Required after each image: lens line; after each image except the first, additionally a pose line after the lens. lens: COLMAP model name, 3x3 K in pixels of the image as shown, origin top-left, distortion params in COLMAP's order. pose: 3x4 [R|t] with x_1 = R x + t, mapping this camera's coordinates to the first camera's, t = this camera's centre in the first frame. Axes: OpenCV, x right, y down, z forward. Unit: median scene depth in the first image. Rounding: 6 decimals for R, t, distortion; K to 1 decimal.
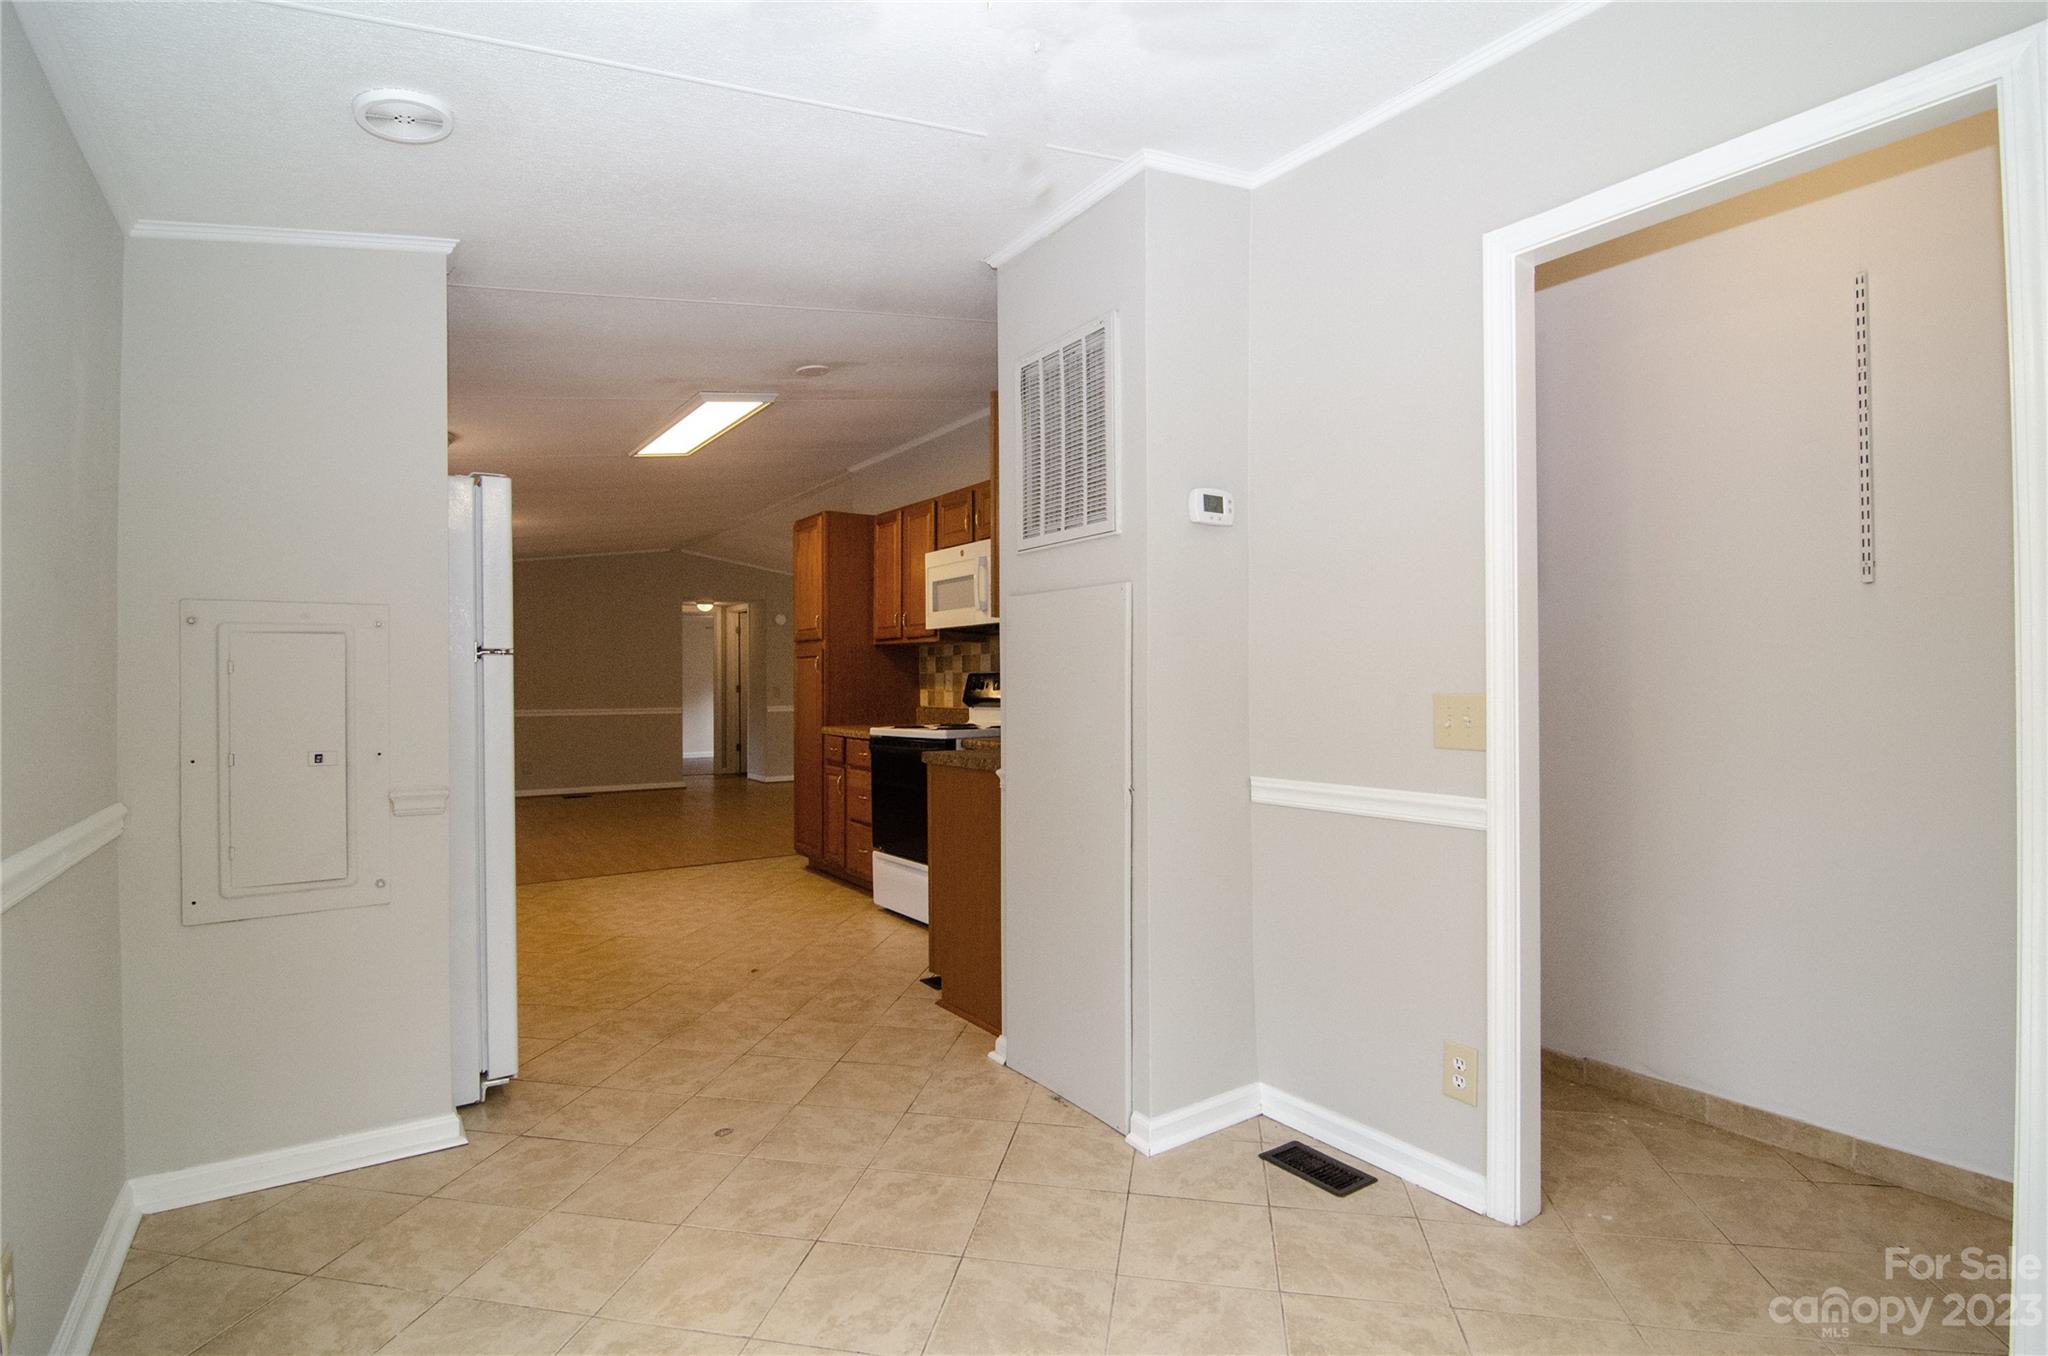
lens RADIAL K [[995.9, 0, 1023.3], [0, 995.9, 677.2], [0, 0, 1]] dist [-0.003239, -0.000294]
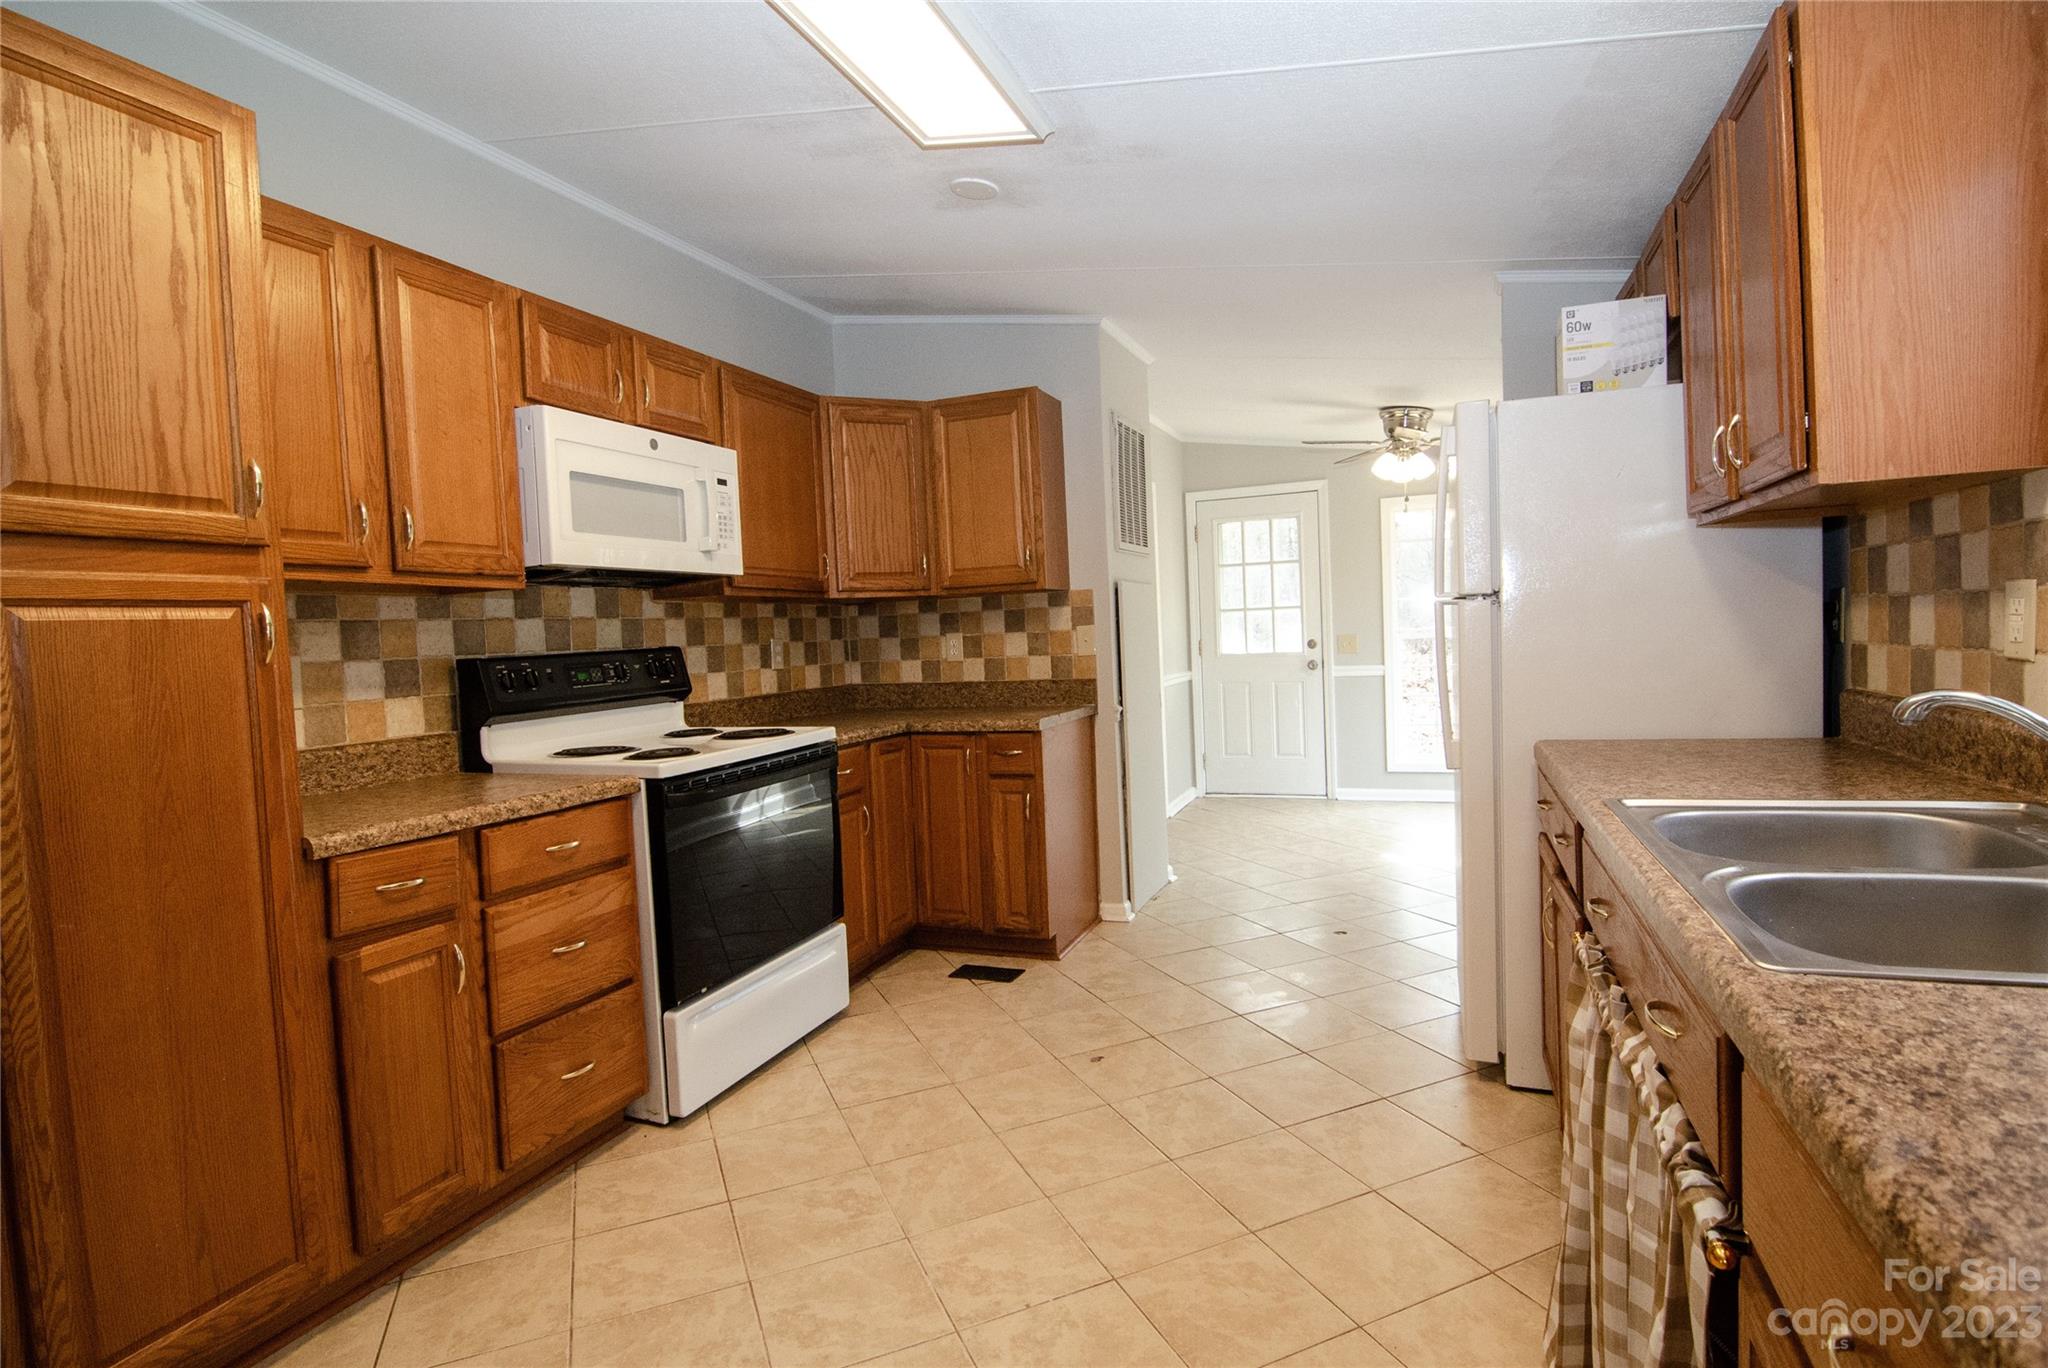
lens RADIAL K [[995.9, 0, 1026.3], [0, 995.9, 671.7], [0, 0, 1]] dist [-0.003239, -0.000294]
pose [[-0.540684, -0.003394, 0.841219, -0.626990], [0.045293, 0.998424, 0.033140, -0.000430], [-0.840005, 0.056020, -0.539678, 1.059131]]
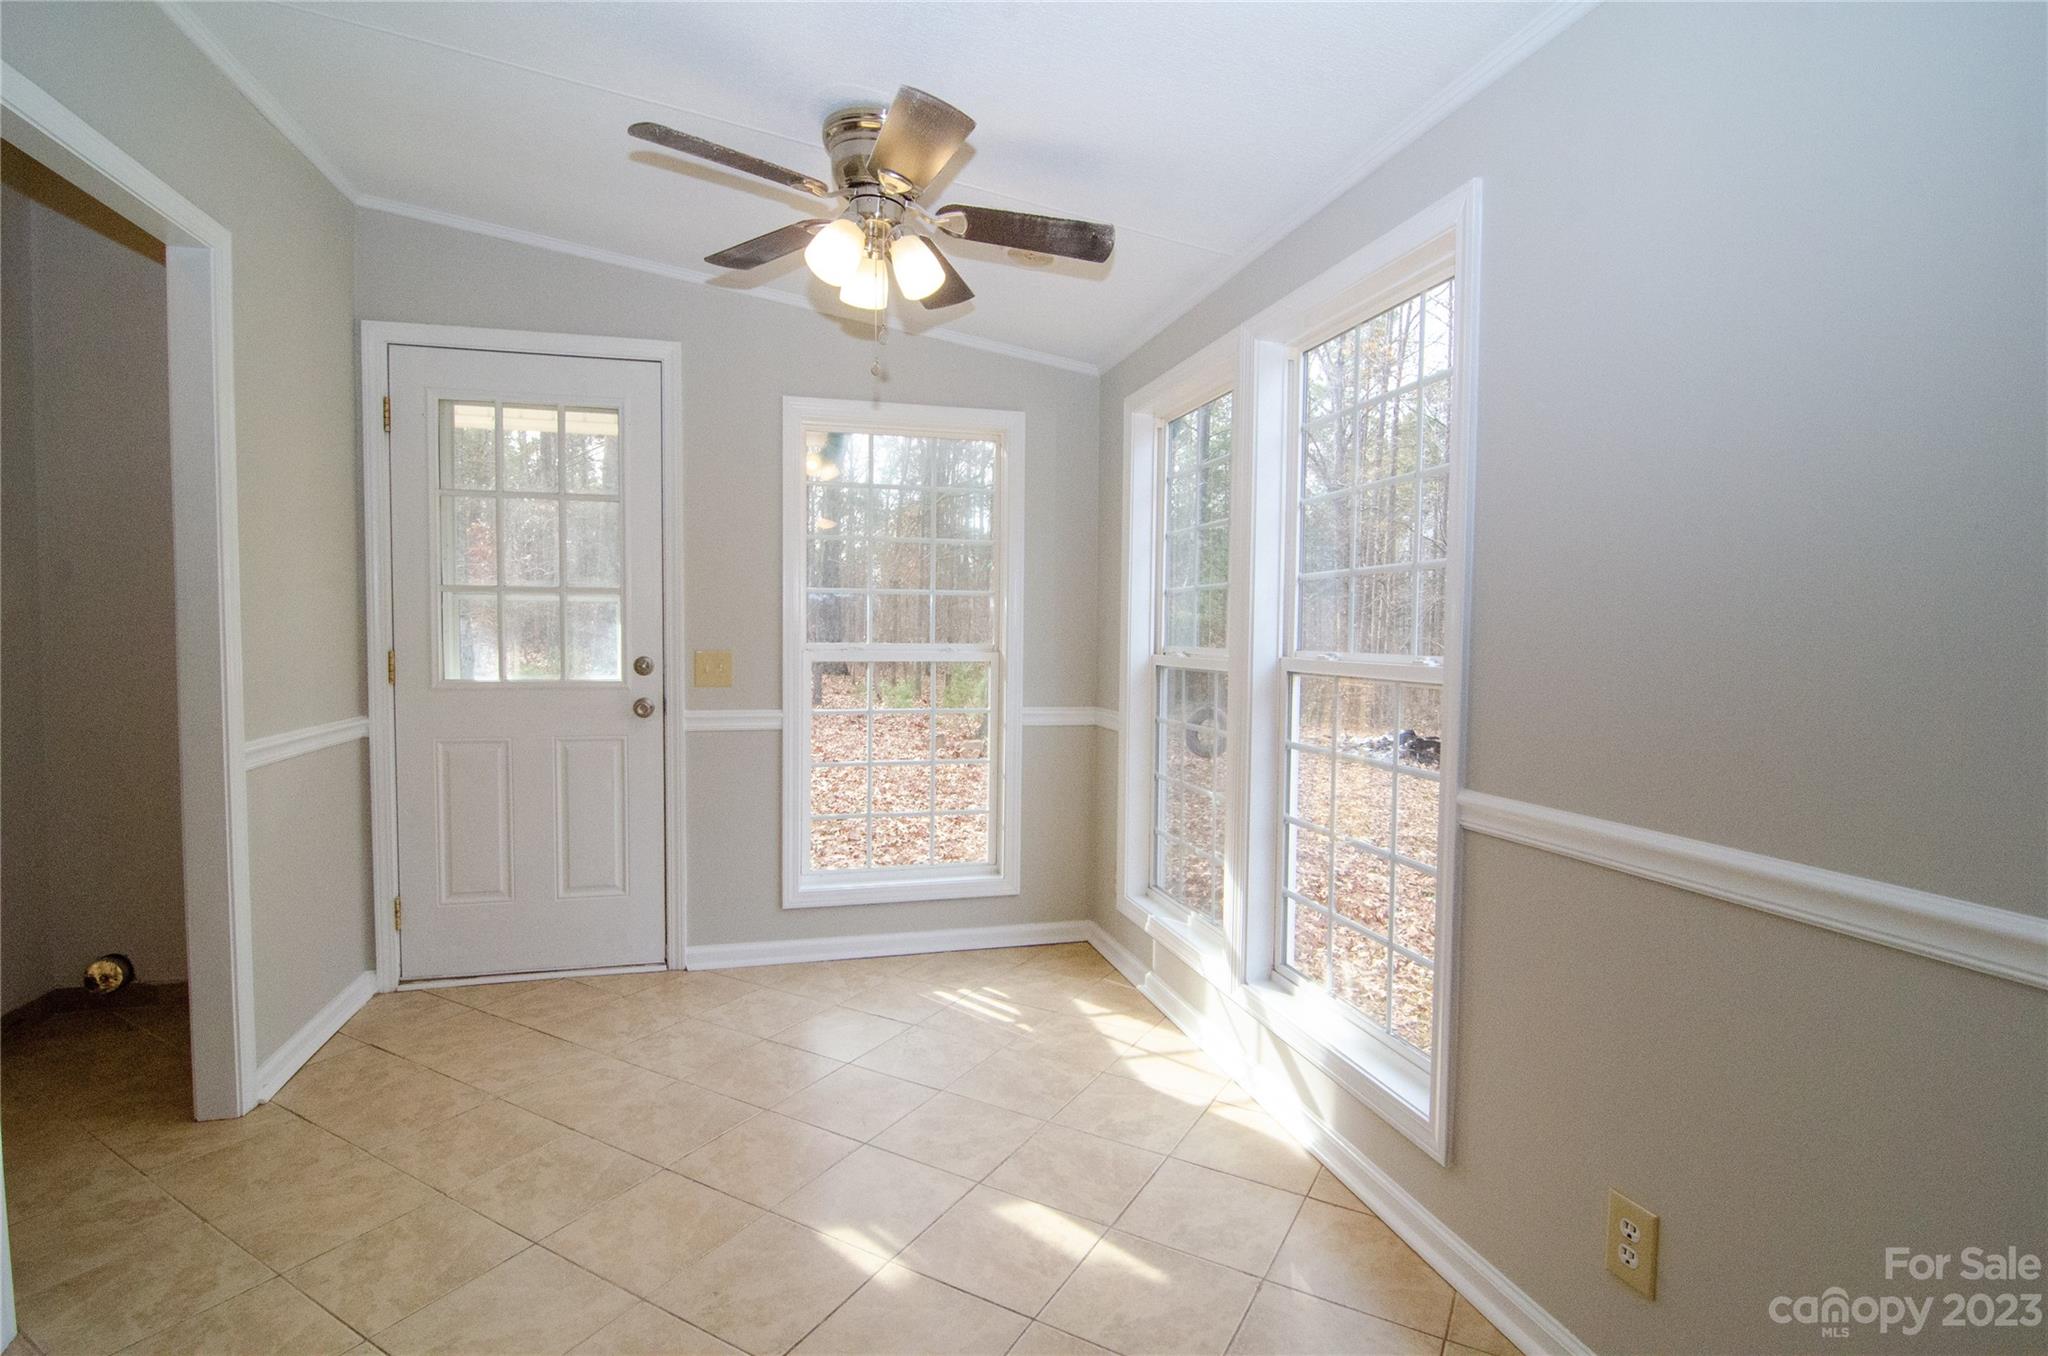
lens RADIAL K [[995.9, 0, 1026.1], [0, 995.9, 685.9], [0, 0, 1]] dist [-0.003239, -0.000294]
pose [[-0.943838, -0.011842, 0.330198, -0.381943], [0.000158, 0.999341, 0.036289, 0.006846], [-0.330410, 0.034303, -0.943214, 0.789677]]
